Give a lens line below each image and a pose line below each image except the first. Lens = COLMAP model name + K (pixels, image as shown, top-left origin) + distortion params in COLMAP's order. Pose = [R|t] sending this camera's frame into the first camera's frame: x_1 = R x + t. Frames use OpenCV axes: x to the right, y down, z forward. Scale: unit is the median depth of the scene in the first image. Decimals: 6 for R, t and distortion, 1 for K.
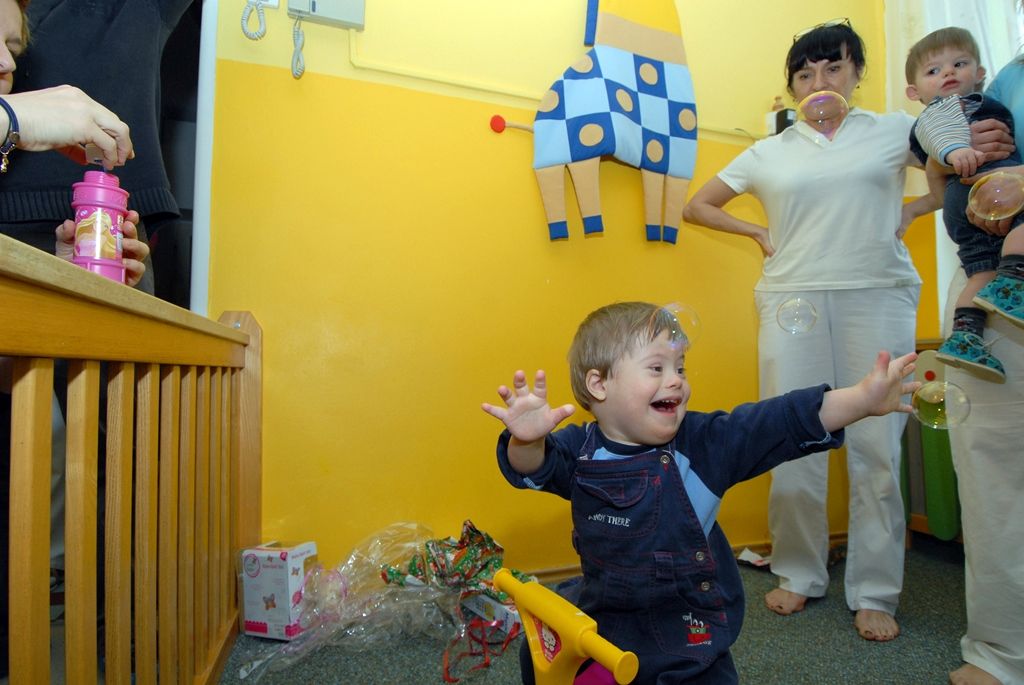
lens RADIAL K [[511.0, 0, 515.3], [0, 511.0, 349.8], [0, 0, 1]] dist [0.008497, -0.022015]
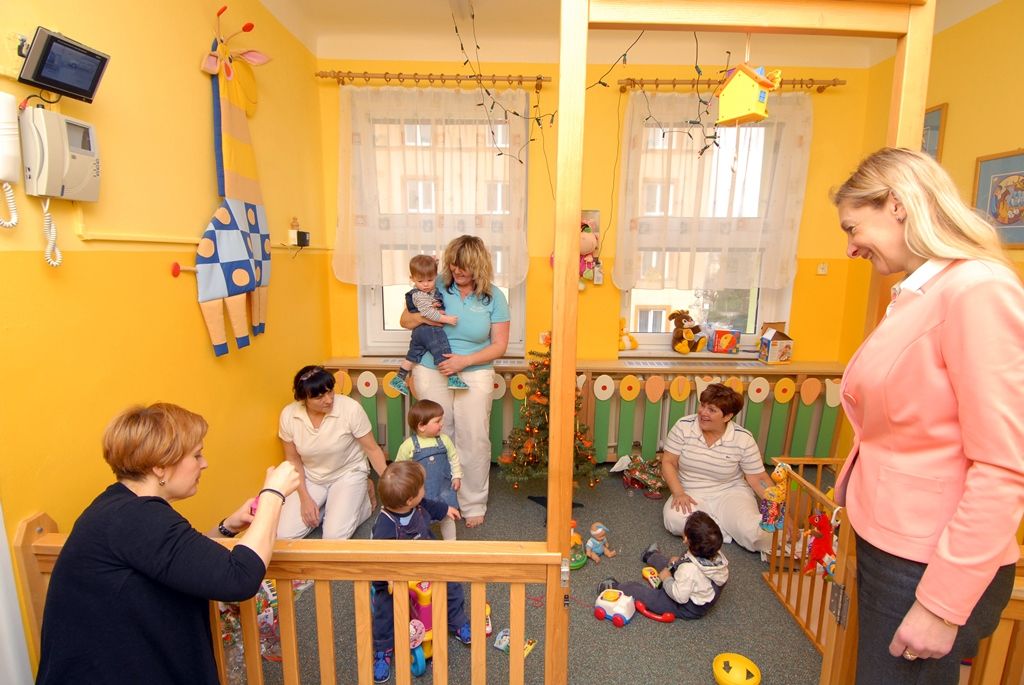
lens RADIAL K [[511.0, 0, 507.4], [0, 511.0, 348.3], [0, 0, 1]] dist [0.008497, -0.022015]
pose [[0.291405, -0.166431, 0.942010, -0.944342], [-0.061315, 0.979474, 0.192018, -0.533360], [-0.954633, -0.113715, 0.275219, -0.072998]]
